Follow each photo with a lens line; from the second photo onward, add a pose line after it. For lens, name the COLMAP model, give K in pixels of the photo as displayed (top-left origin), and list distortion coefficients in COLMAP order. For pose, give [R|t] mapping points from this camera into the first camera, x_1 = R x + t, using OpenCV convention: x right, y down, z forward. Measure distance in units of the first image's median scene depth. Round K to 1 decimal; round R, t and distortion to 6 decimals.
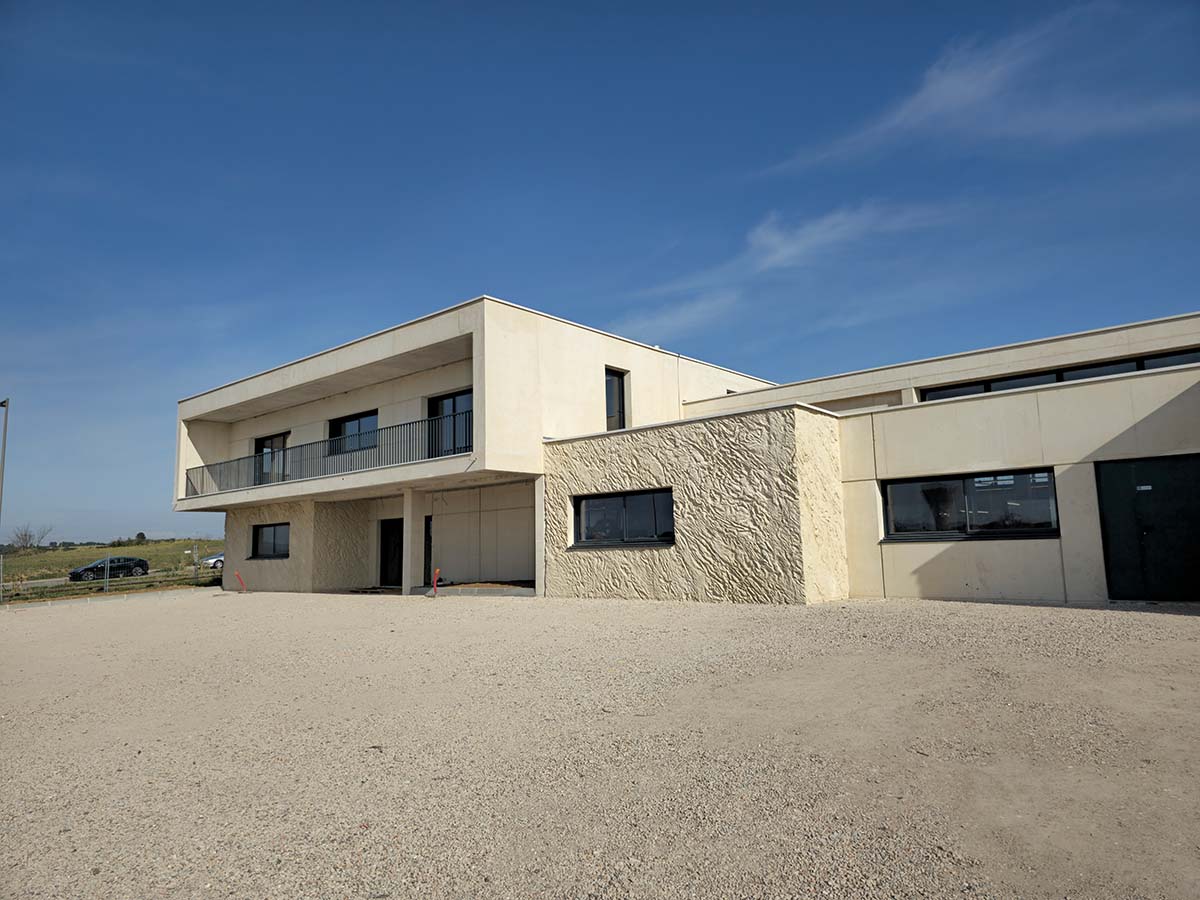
lens RADIAL K [[787.8, 0, 600.0], [0, 787.8, 450.0], [0, 0, 1]] dist [0.042142, -0.000890]
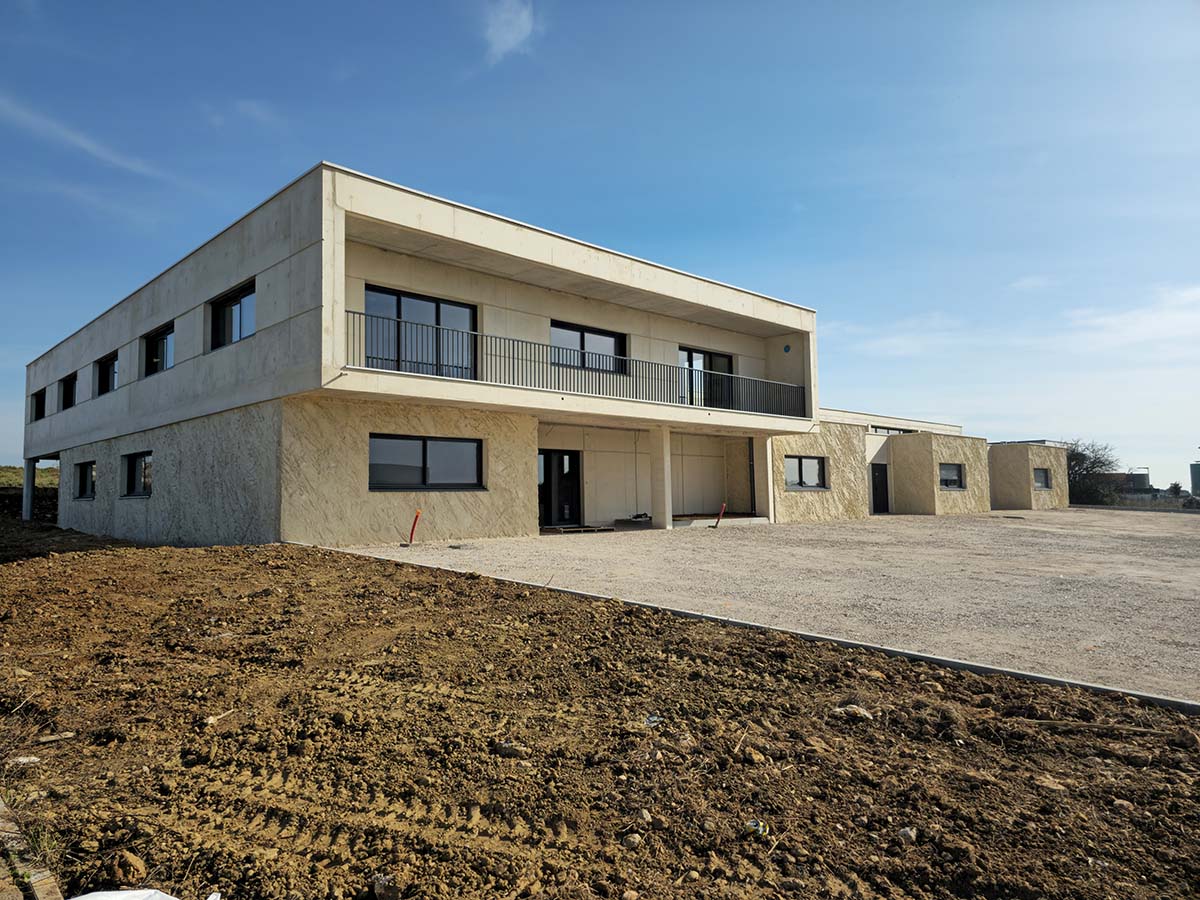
lens RADIAL K [[787.8, 0, 600.0], [0, 787.8, 450.0], [0, 0, 1]] dist [0.042142, -0.000890]
pose [[0.102494, 0.083876, 0.991191, -1.375798], [-0.121240, 0.990063, -0.071243, 0.176281], [-0.987317, -0.112870, 0.111645, 1.051152]]
